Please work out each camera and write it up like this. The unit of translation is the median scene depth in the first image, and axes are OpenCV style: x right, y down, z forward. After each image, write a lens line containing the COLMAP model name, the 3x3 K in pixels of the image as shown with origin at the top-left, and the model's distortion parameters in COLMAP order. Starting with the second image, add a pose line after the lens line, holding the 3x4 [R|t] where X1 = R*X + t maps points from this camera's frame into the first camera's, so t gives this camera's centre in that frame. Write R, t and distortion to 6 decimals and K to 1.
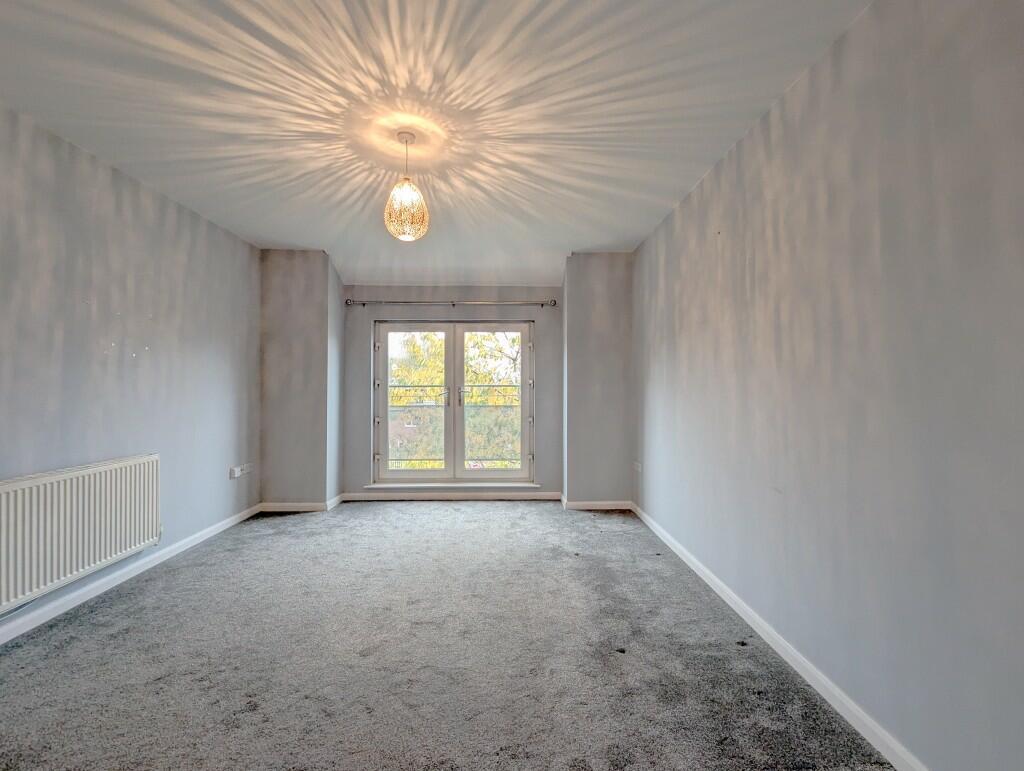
lens RADIAL K [[426.1, 0, 498.2], [0, 426.1, 388.6], [0, 0, 1]] dist [-0.004321, 0.000239]
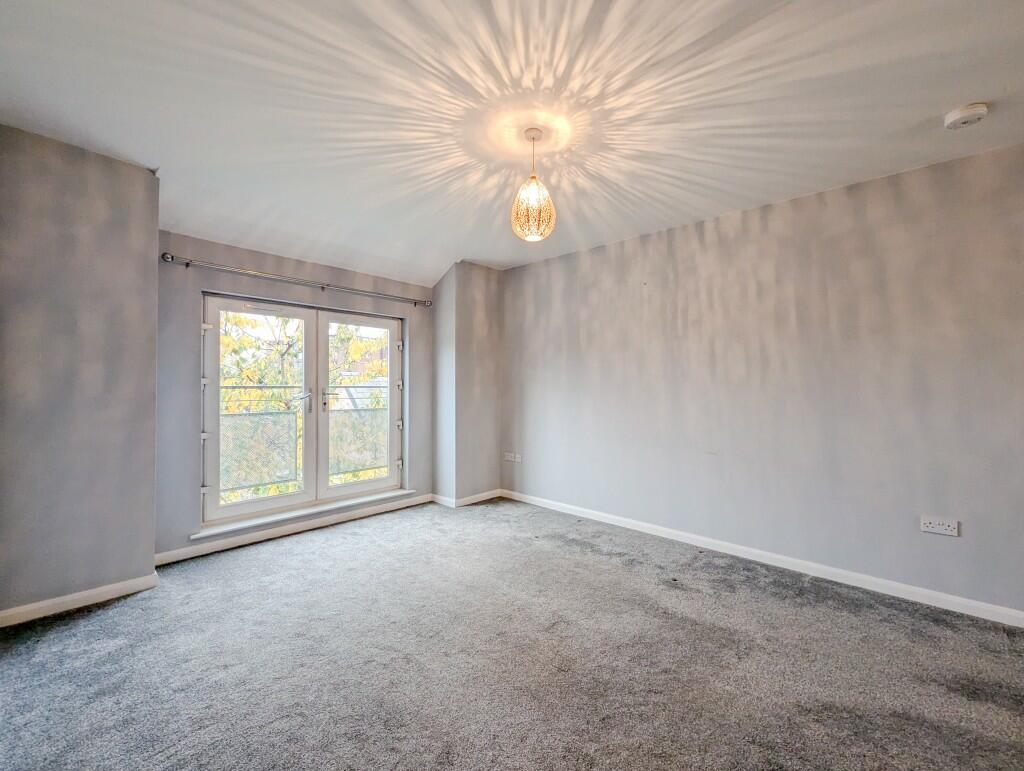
lens RADIAL K [[426.1, 0, 514.2], [0, 426.1, 387.5], [0, 0, 1]] dist [-0.004321, 0.000239]
pose [[0.691049, 0.001701, 0.722806, -0.526144], [-0.002438, 0.999997, -0.000022, -0.007599], [-0.722804, -0.001747, 0.691051, 0.200697]]
